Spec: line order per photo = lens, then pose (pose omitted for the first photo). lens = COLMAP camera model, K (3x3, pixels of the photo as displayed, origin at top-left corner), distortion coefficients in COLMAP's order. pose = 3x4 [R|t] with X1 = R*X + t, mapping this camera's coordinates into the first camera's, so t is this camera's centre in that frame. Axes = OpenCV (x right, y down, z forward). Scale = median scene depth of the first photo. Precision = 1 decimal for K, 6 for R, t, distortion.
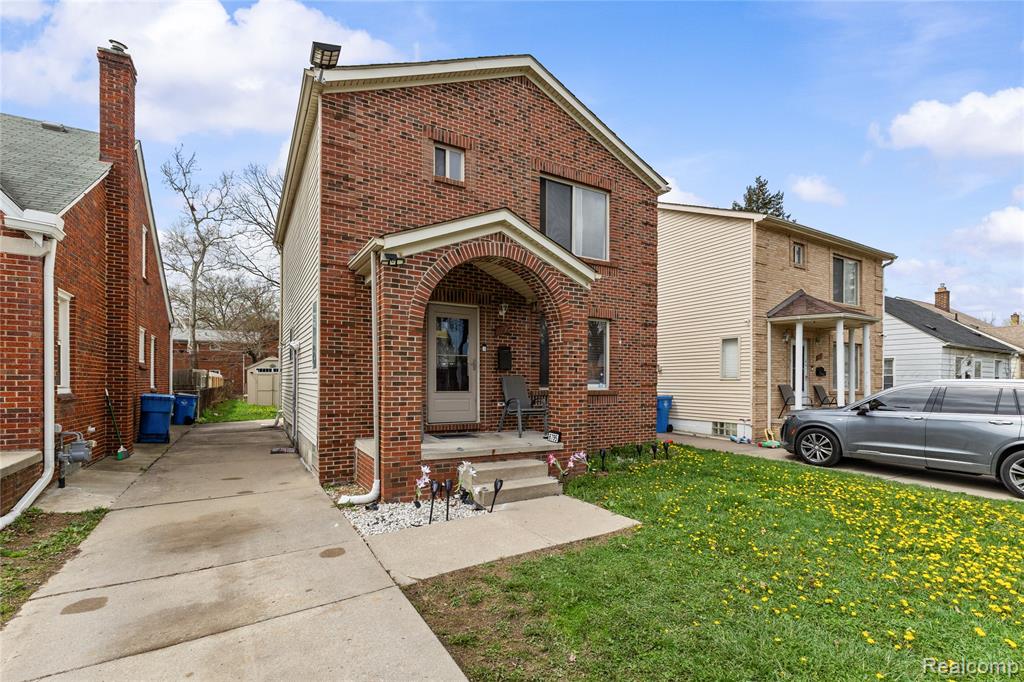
lens RADIAL K [[459.5, 0, 510.4], [0, 459.5, 384.6], [0, 0, 1]] dist [0.012043, -0.000471]
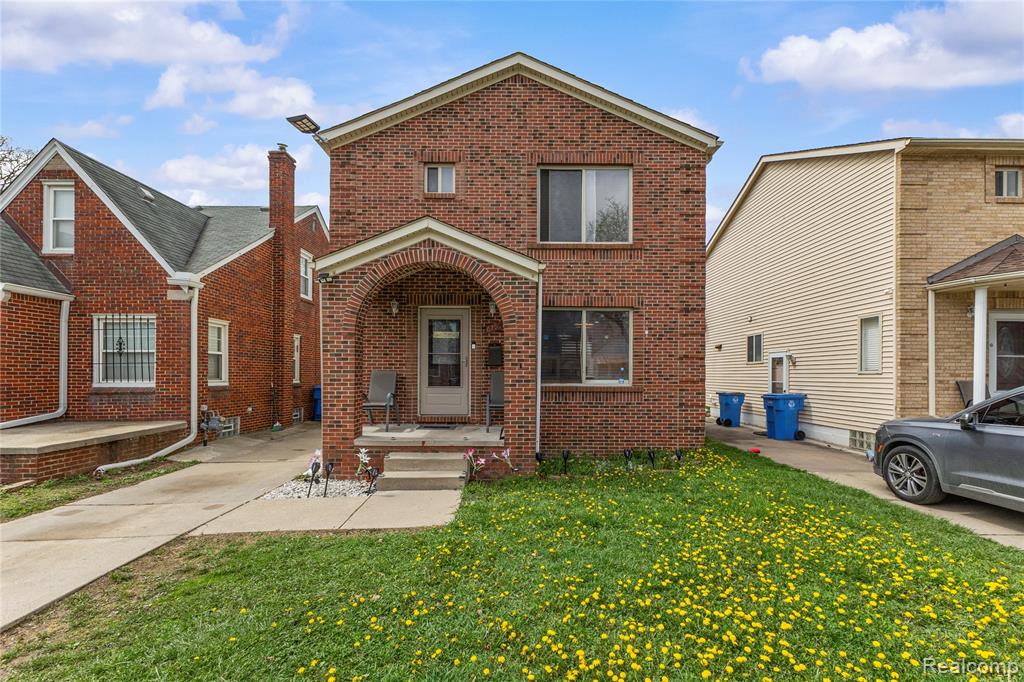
lens RADIAL K [[449.6, 0, 512.8], [0, 449.6, 376.4], [0, 0, 1]] dist [0.010065, -0.000056]
pose [[0.870048, -0.001777, -0.492964, 0.554860], [-0.000355, 0.999991, -0.004230, -0.005164], [0.492967, 0.003855, 0.870039, 0.153621]]
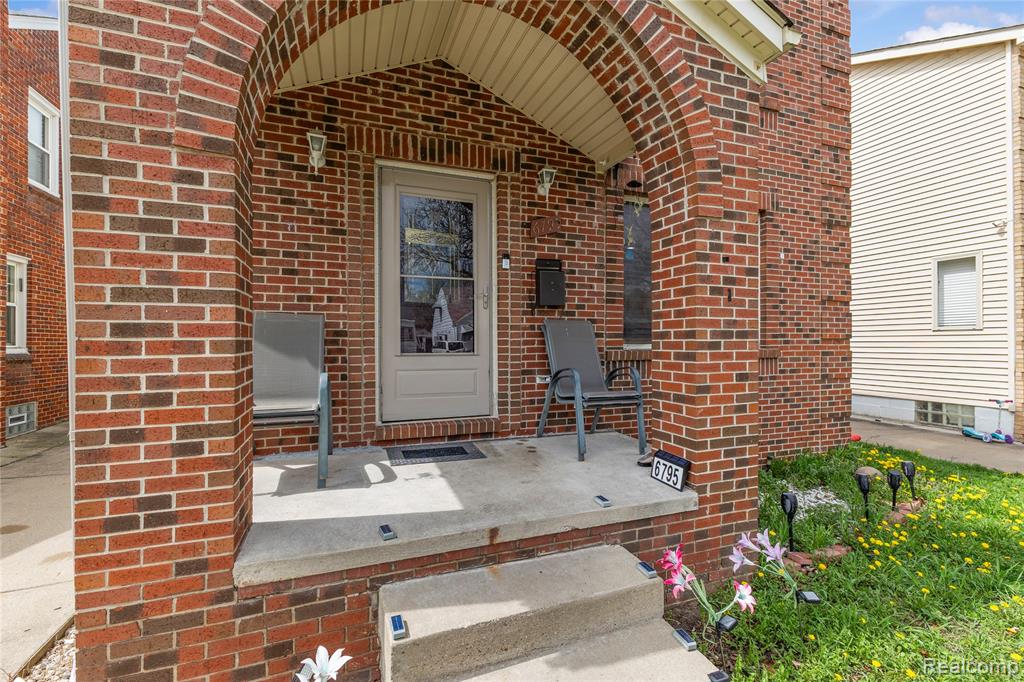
lens RADIAL K [[447.0, 0, 511.7], [0, 447.0, 343.5], [0, 0, 1]] dist [0.014148, -0.000394]
pose [[0.986589, -0.008515, -0.163005, 0.025246], [0.007960, 0.999960, -0.004060, 0.007124], [0.163033, 0.002708, 0.986617, 0.567317]]
